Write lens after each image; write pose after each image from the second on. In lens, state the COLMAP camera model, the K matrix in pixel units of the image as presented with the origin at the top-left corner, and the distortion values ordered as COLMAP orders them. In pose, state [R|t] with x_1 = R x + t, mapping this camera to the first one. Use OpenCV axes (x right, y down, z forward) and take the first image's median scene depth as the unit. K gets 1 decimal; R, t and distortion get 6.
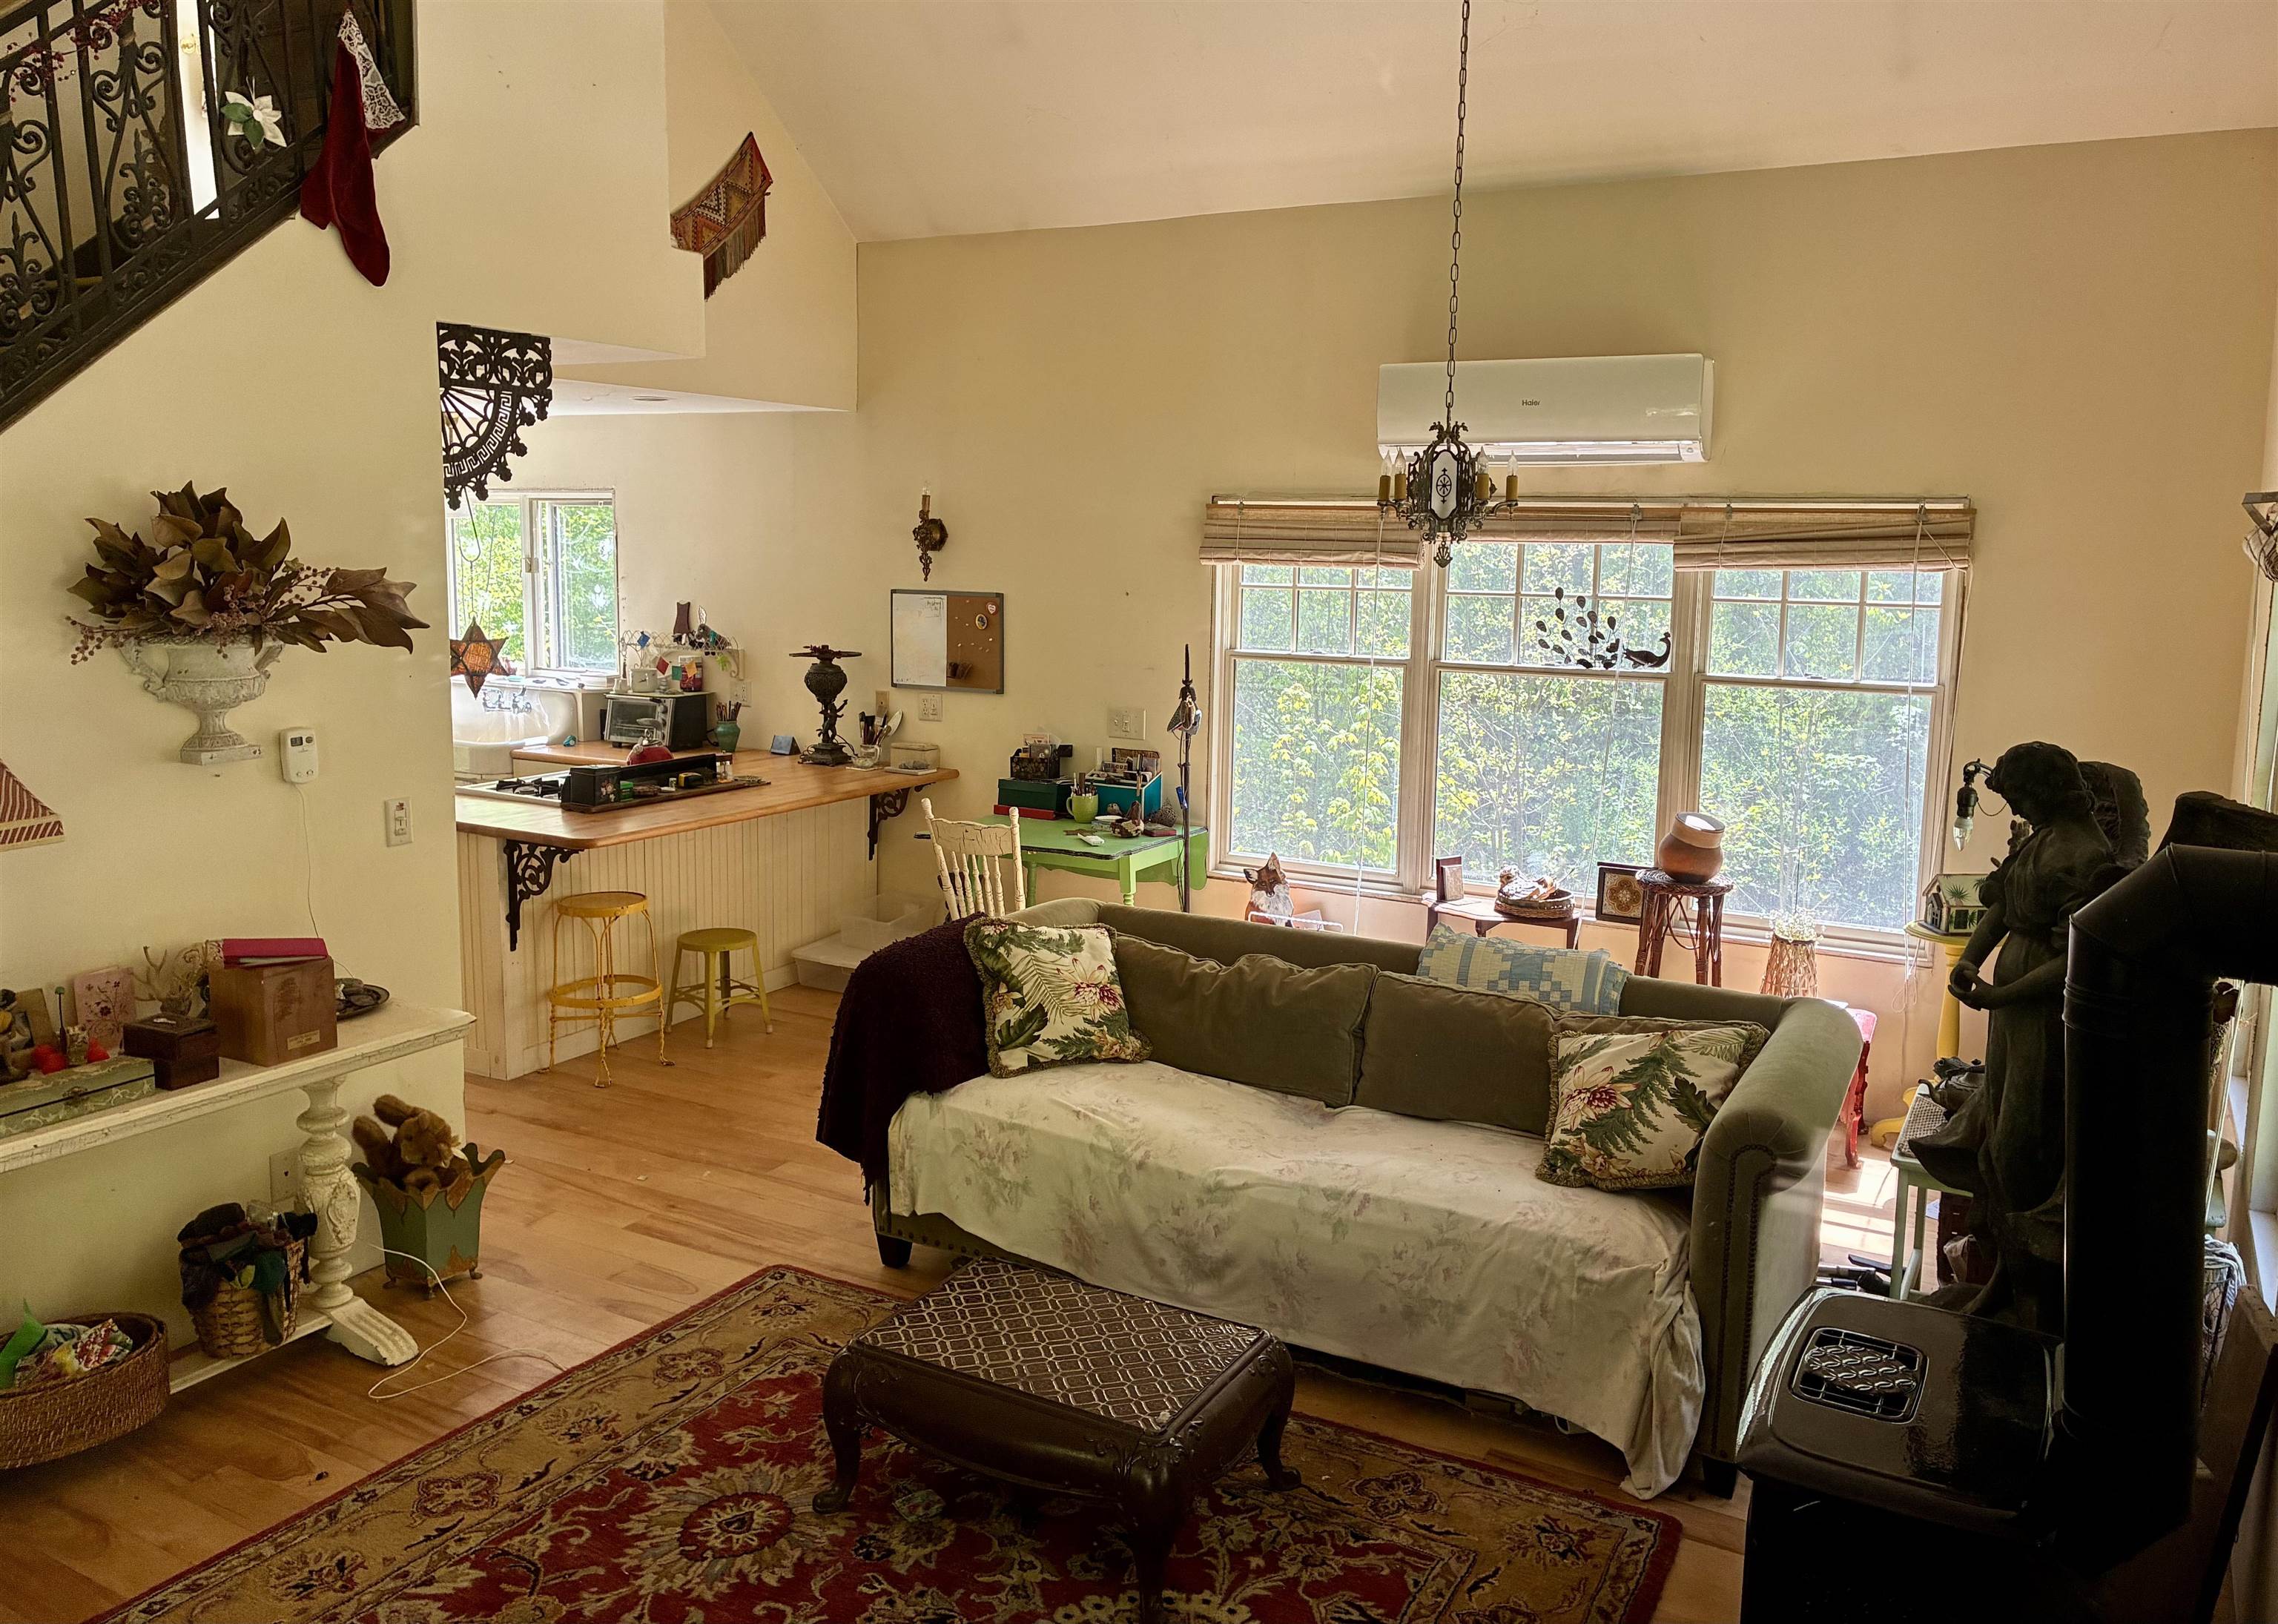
lens RADIAL K [[1733.6, 0, 1180.7], [0, 1733.6, 774.0], [0, 0, 1]] dist [0.045594, -0.081743]
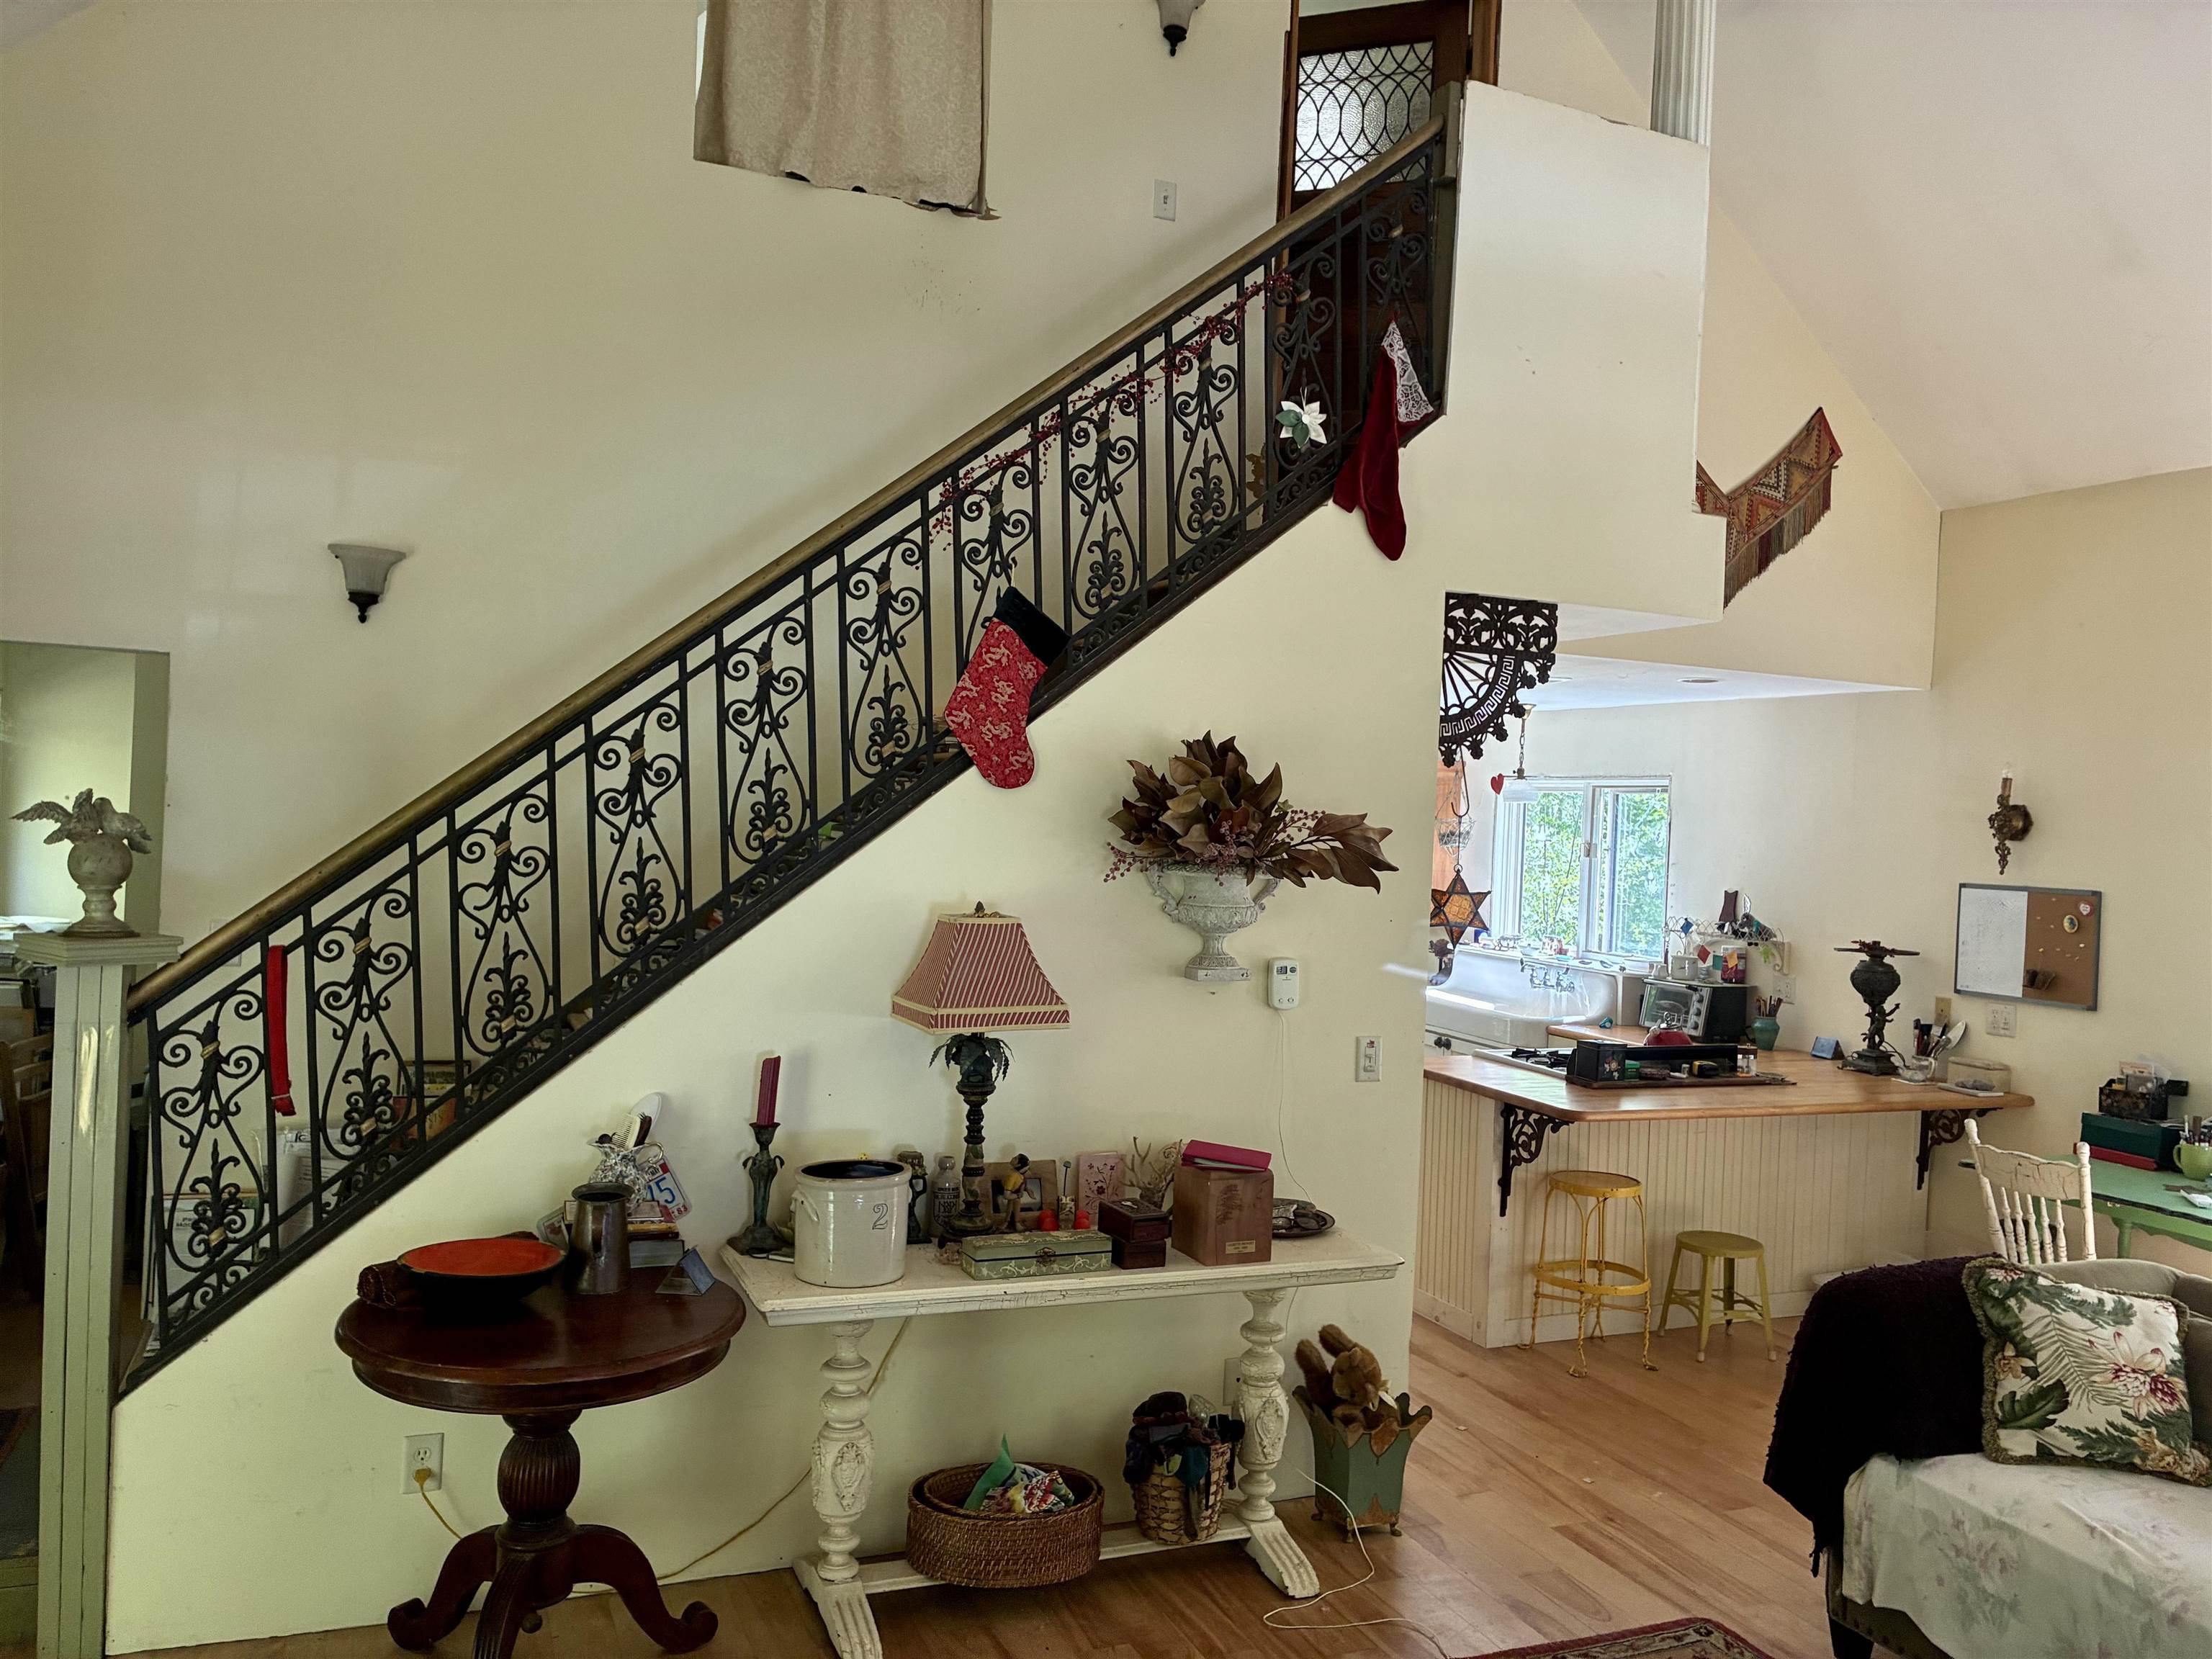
lens RADIAL K [[1701.6, 0, 1113.4], [0, 1701.6, 815.0], [0, 0, 1]] dist [0.007068, -0.010347]
pose [[0.781022, 0.017703, -0.624252, 0.061796], [-0.116820, 0.986095, -0.118193, 0.020500], [0.613480, 0.165236, 0.772230, 0.091409]]
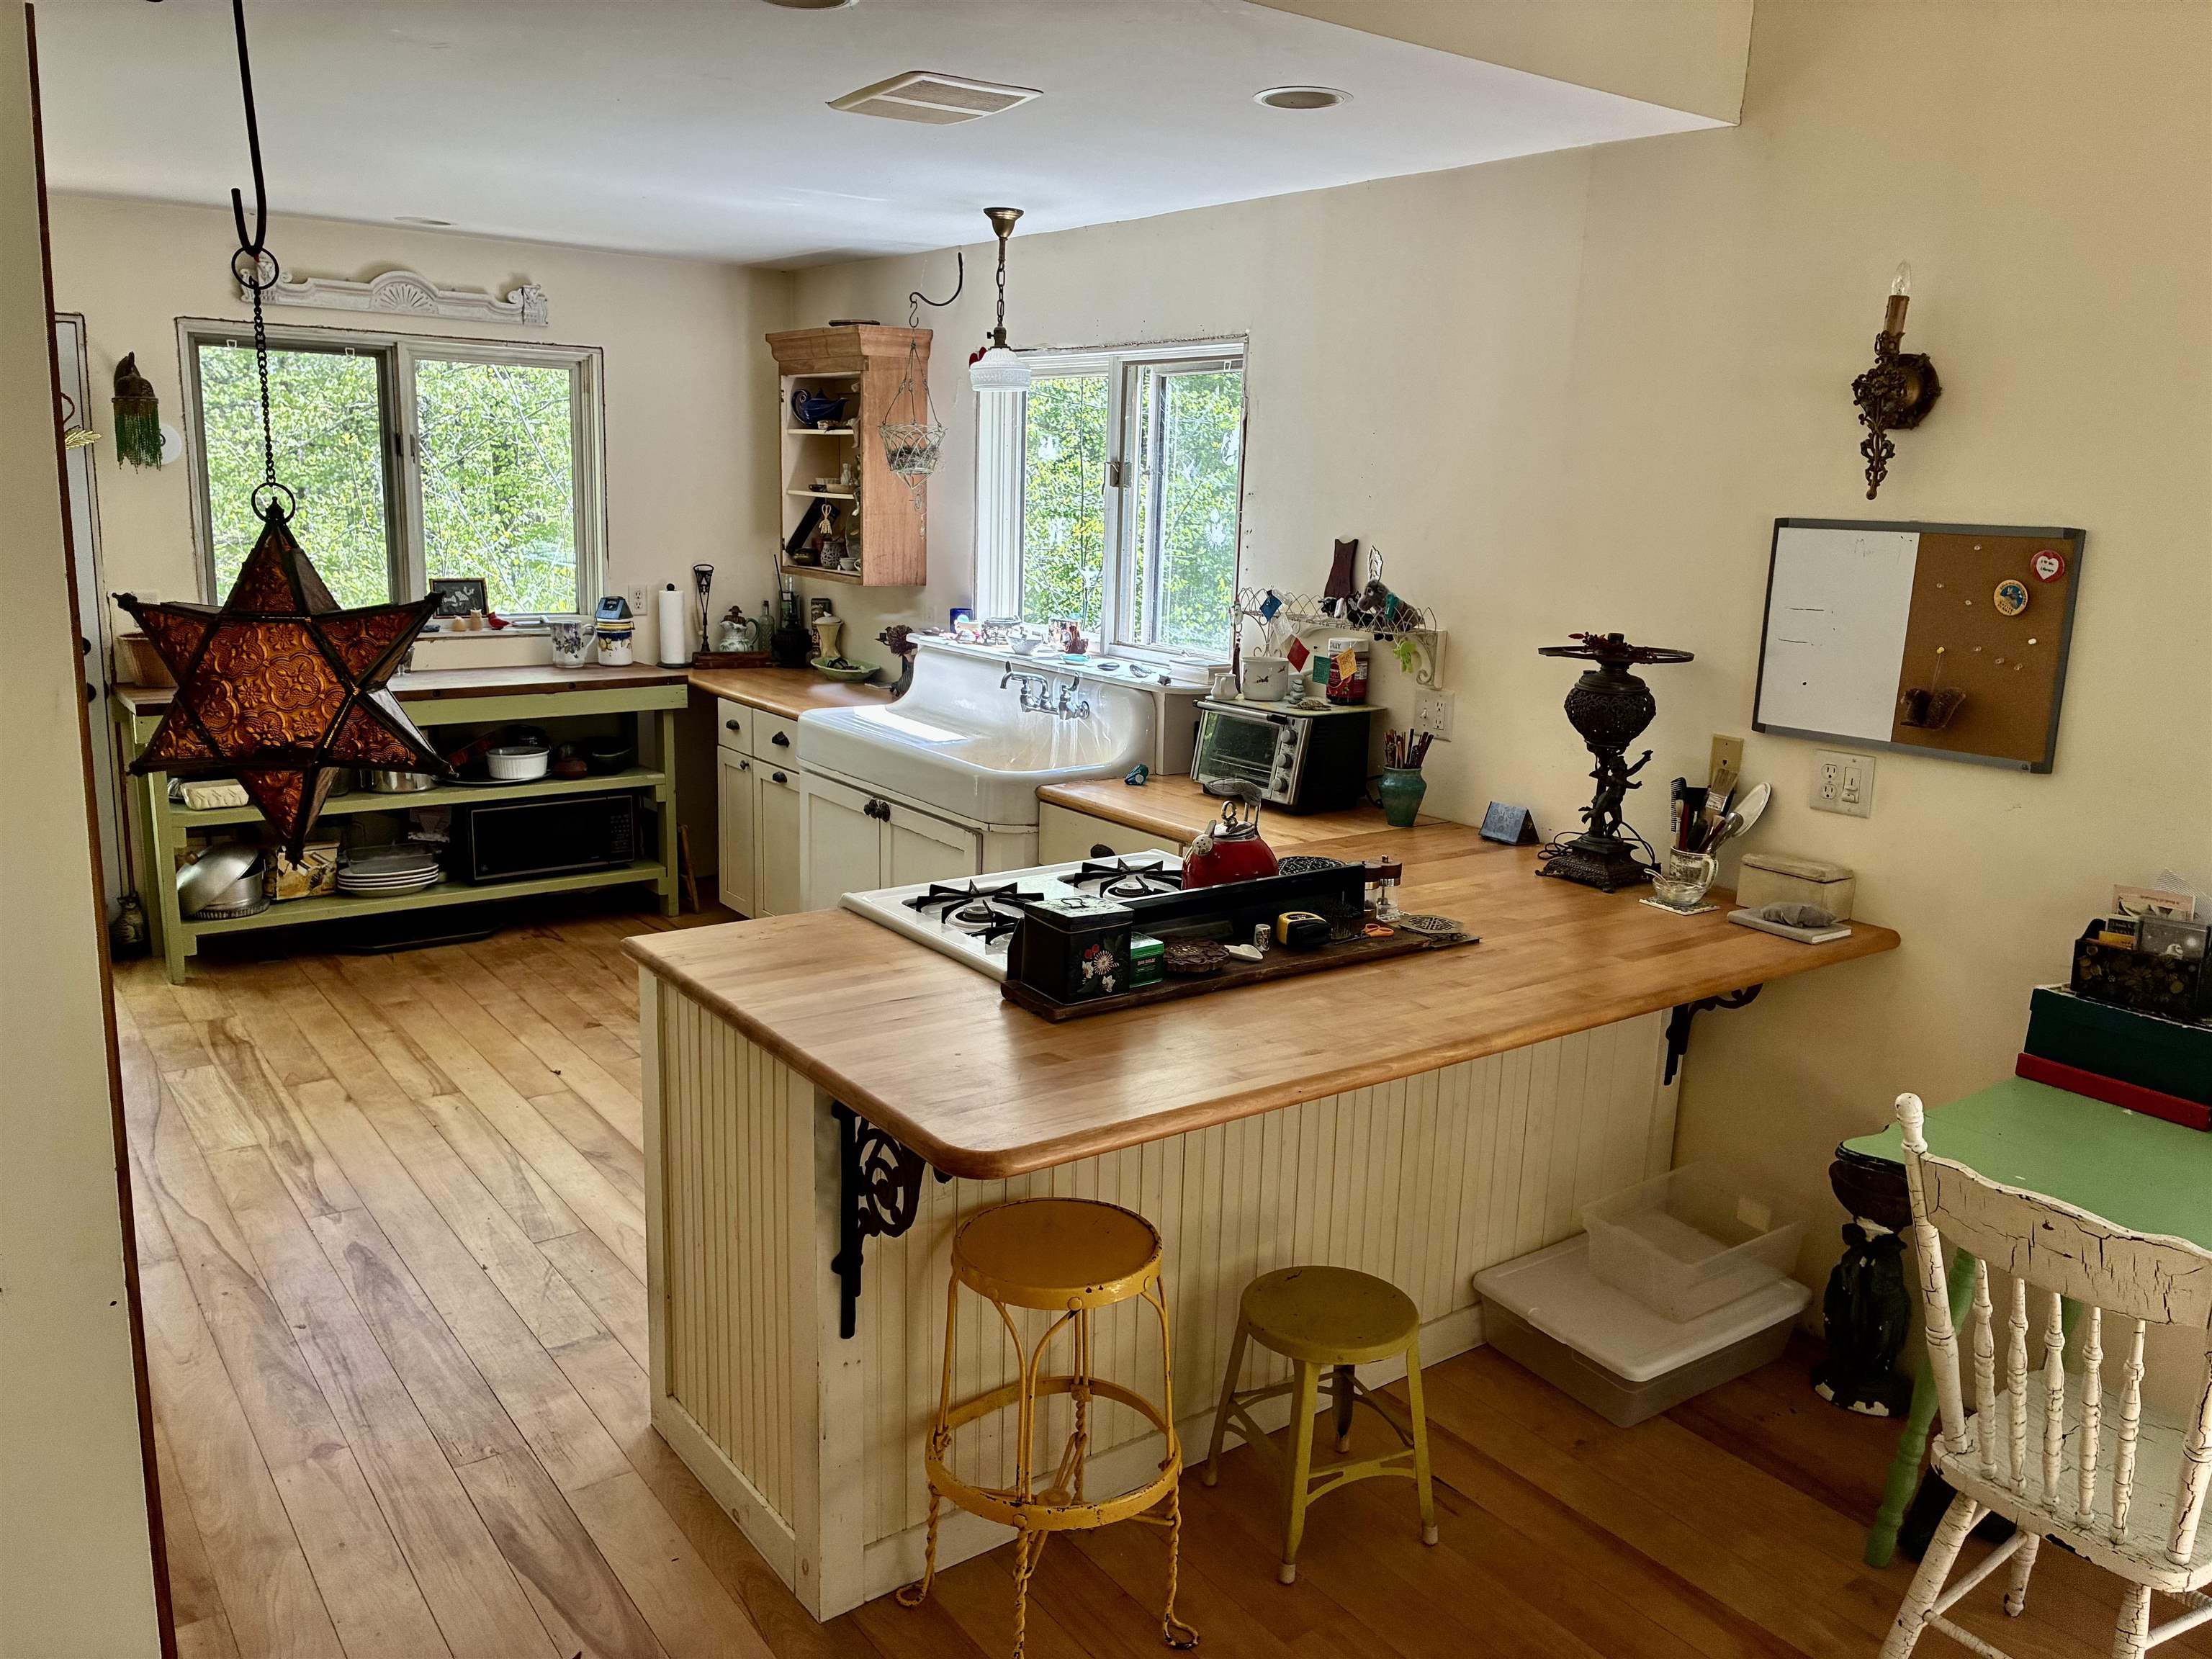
lens RADIAL K [[1680.2, 0, 1108.4], [0, 1680.2, 809.1], [0, 0, 1]] dist [0.017973, 0.003555]
pose [[0.901083, 0.095088, -0.423093, -0.211049], [-0.074655, 0.995112, 0.064650, -0.074439], [0.427172, -0.026669, 0.903777, 0.847247]]
